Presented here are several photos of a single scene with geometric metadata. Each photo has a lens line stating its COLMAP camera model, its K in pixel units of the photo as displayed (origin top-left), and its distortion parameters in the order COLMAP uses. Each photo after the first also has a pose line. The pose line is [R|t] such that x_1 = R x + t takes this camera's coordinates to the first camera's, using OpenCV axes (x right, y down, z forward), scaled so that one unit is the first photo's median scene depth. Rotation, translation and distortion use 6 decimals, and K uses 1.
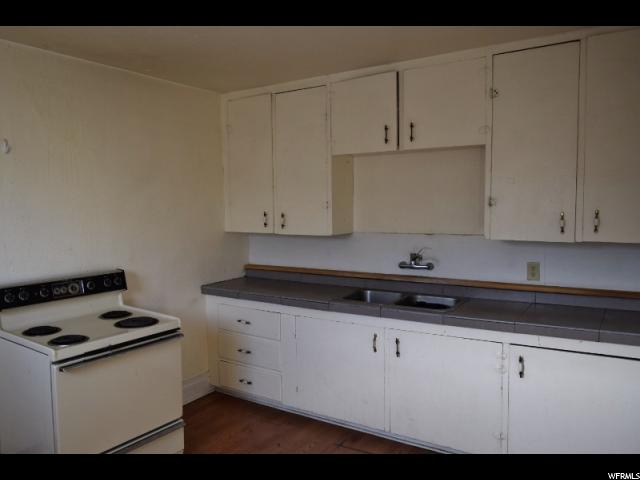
lens RADIAL K [[495.6, 0, 320.0], [0, 495.6, 240.0], [0, 0, 1]] dist [-0.007624, -0.000653]
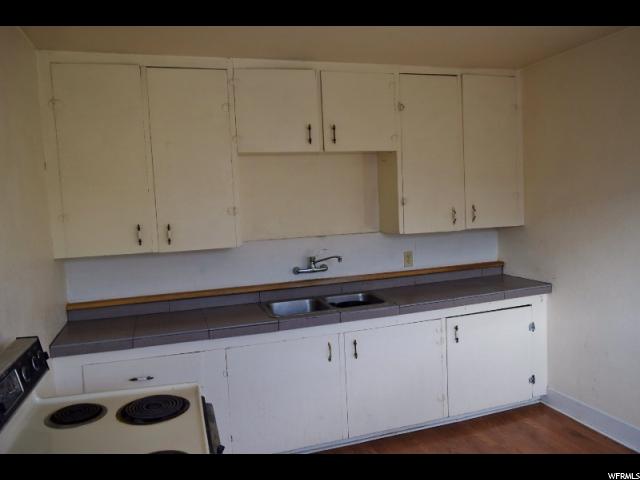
lens RADIAL K [[495.6, 0, 320.0], [0, 495.6, 240.0], [0, 0, 1]] dist [-0.007624, -0.000653]
pose [[0.627694, -0.075566, 0.774784, -0.612618], [0.097634, 0.995060, 0.017951, -0.024501], [-0.772313, 0.064377, 0.631972, 0.391144]]
